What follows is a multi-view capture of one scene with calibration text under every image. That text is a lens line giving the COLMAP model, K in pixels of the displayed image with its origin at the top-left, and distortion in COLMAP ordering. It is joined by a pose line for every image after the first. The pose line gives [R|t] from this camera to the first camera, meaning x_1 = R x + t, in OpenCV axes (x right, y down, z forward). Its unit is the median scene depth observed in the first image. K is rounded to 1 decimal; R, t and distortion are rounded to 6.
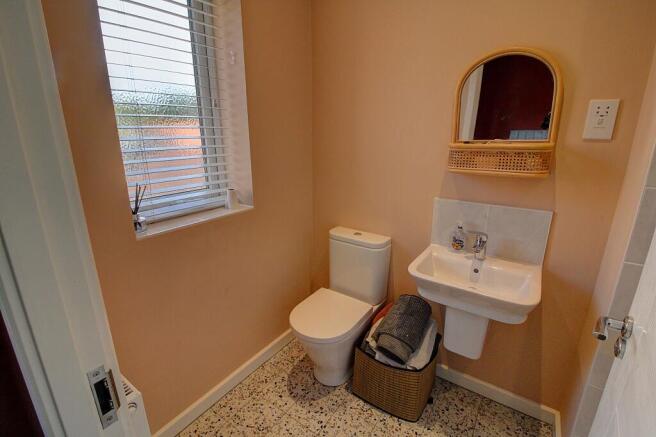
lens RADIAL K [[306.0, 0, 328.1], [0, 306.0, 218.5], [0, 0, 1]] dist [-0.006233, -0.000430]
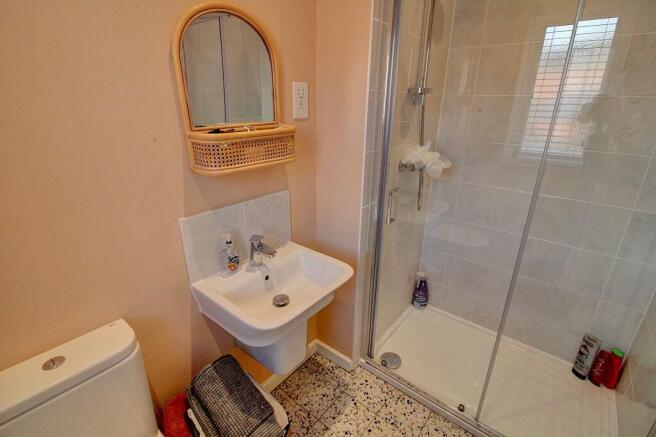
lens RADIAL K [[306.0, 0, 325.9], [0, 306.0, 216.4], [0, 0, 1]] dist [-0.006233, -0.000430]
pose [[0.090879, -0.341129, 0.935613, -0.244157], [0.277388, 0.910991, 0.305208, -0.199013], [-0.956450, 0.231791, 0.177415, 0.625412]]
